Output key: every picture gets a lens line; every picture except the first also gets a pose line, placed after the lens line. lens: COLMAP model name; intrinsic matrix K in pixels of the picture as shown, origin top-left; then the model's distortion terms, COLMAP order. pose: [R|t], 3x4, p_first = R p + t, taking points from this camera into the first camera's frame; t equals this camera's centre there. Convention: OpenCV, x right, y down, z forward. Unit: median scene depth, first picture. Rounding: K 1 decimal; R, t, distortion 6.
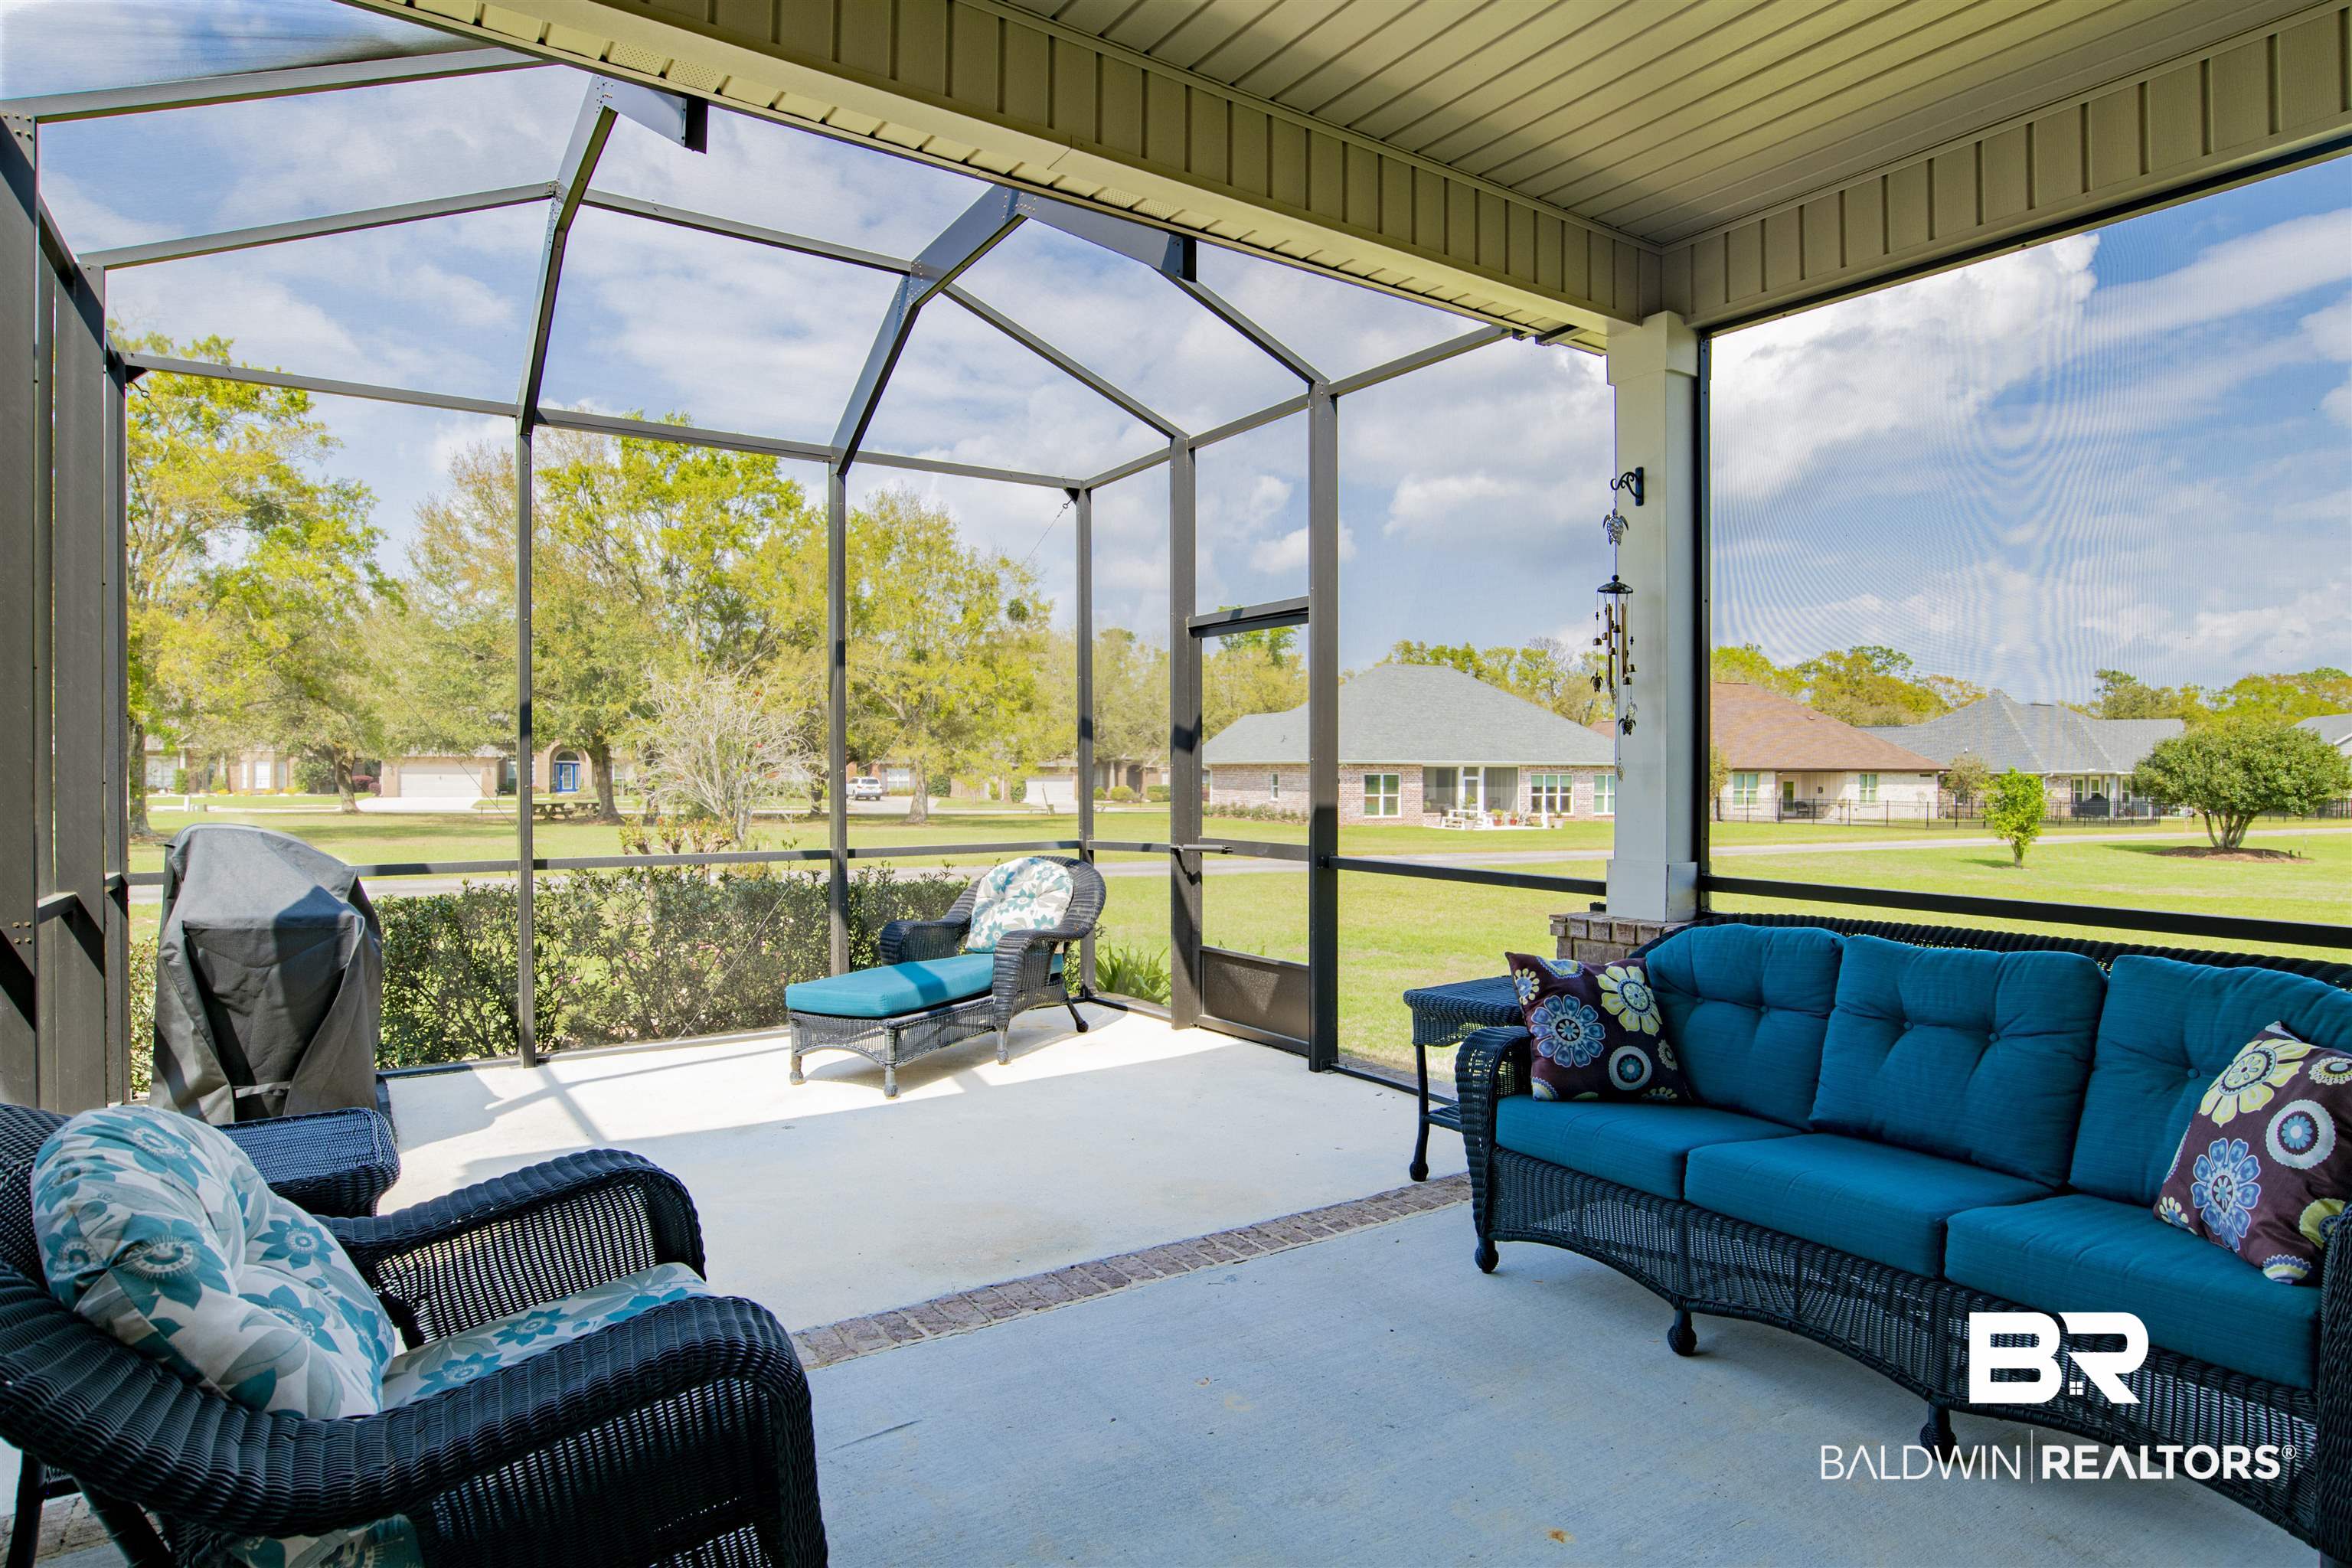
lens RADIAL K [[1323.4, 0, 1189.6], [0, 1323.4, 779.1], [0, 0, 1]] dist [-0.048170, 0.016354]
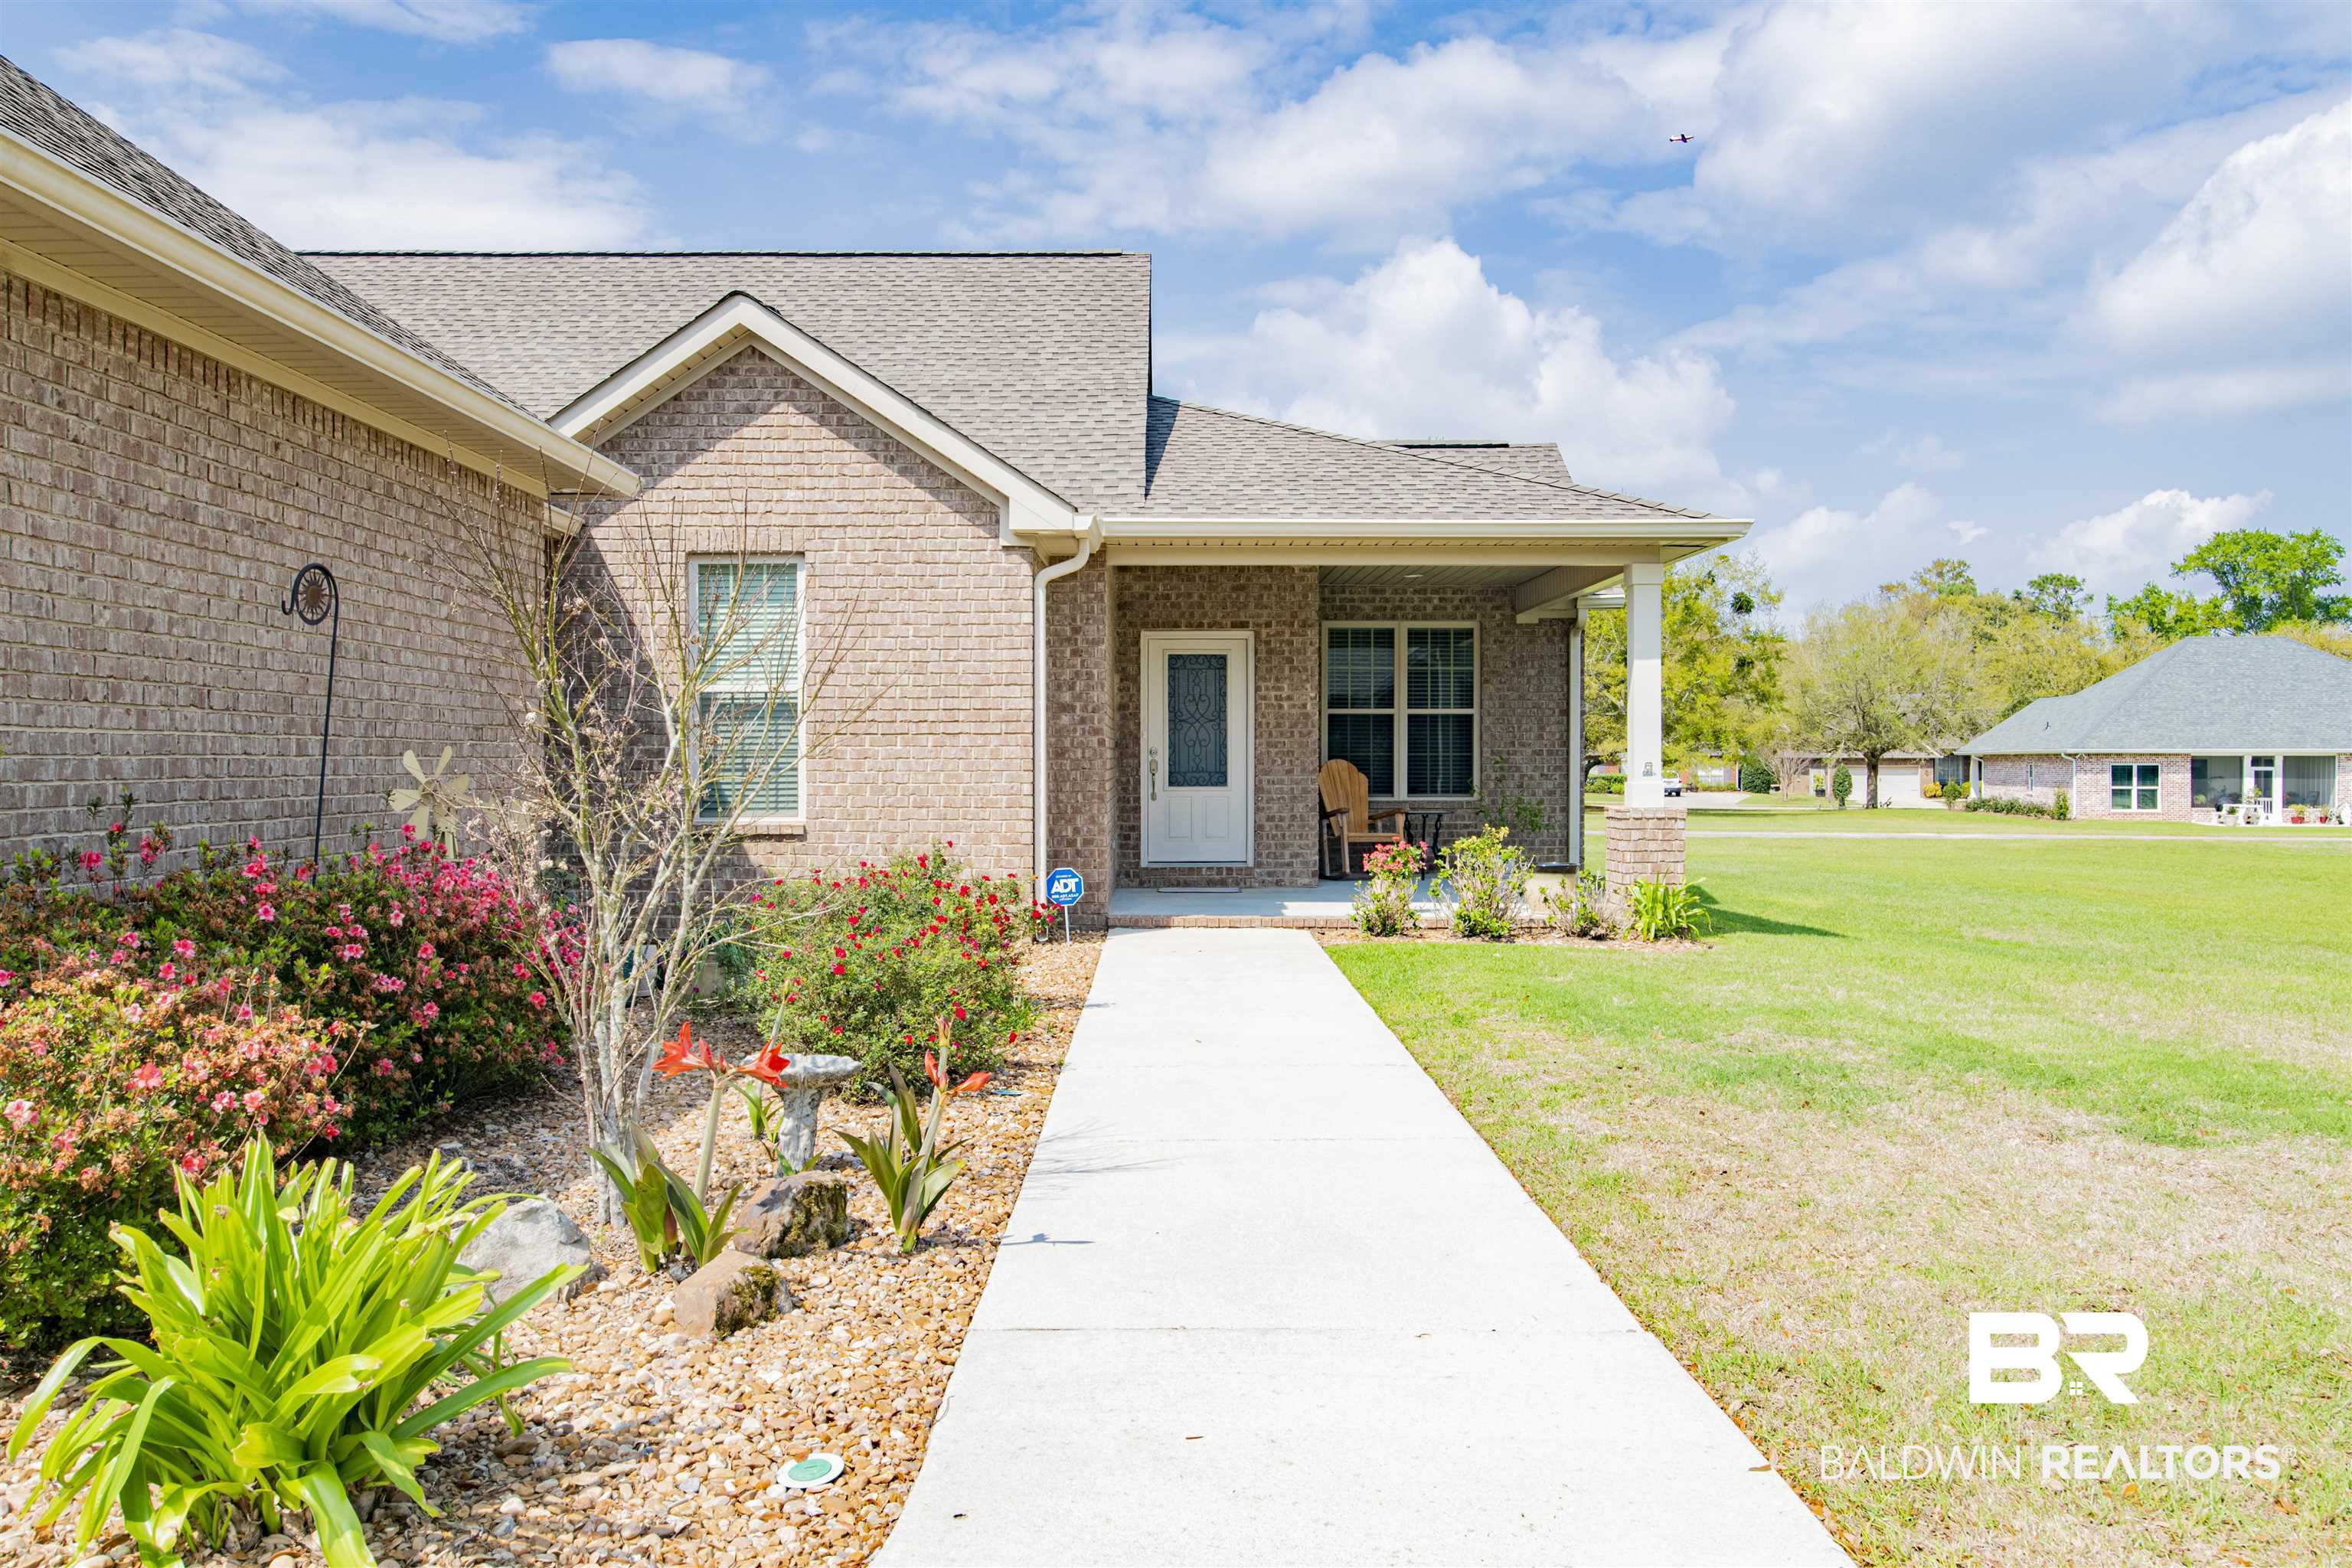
lens RADIAL K [[1735.3, 0, 1135.2], [0, 1735.3, 780.5], [0, 0, 1]] dist [-0.027261, 0.007088]
pose [[0.820709, -0.000074, -0.571346, 0.249048], [0.001598, 0.999996, 0.002165, 0.003379], [0.571344, -0.002690, 0.820706, -0.342722]]
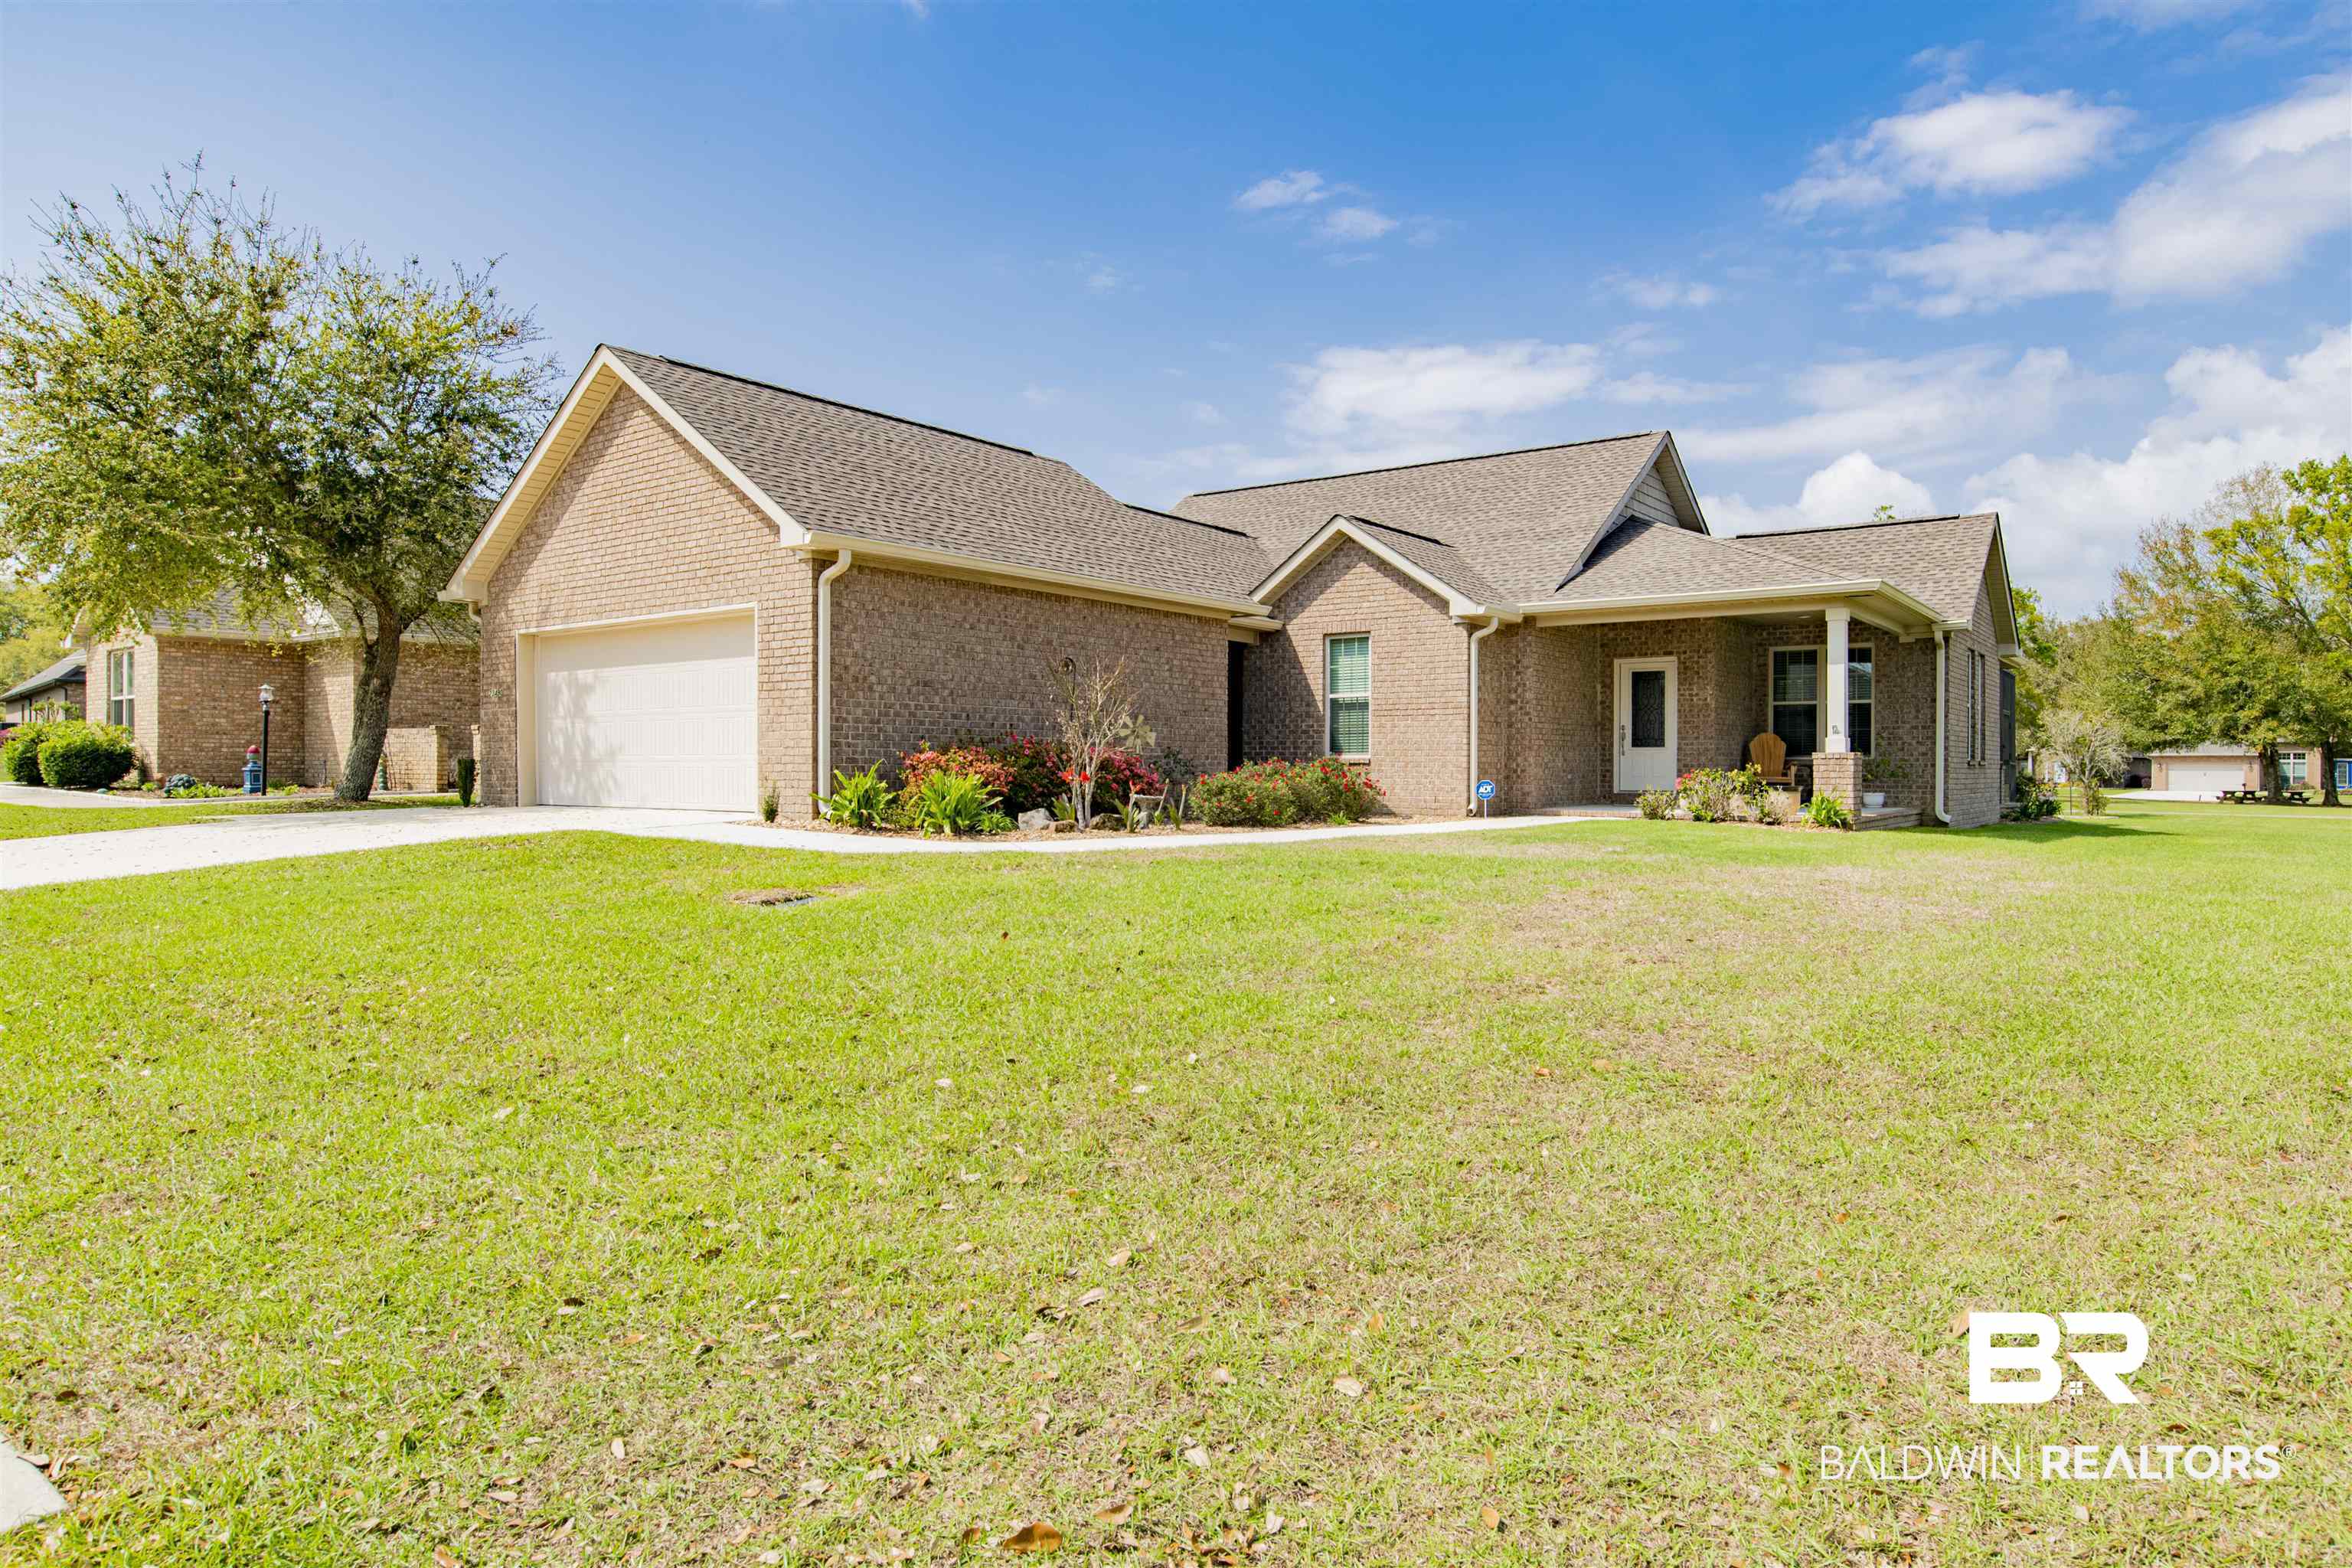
lens RADIAL K [[1357.2, 0, 1171.9], [0, 1357.2, 770.7], [0, 0, 1]] dist [-0.036208, 0.009098]
pose [[0.308730, -0.001361, -0.951149, 0.411970], [-0.009302, 0.999947, -0.004451, 0.014173], [0.951104, 0.010222, 0.308701, -0.350260]]
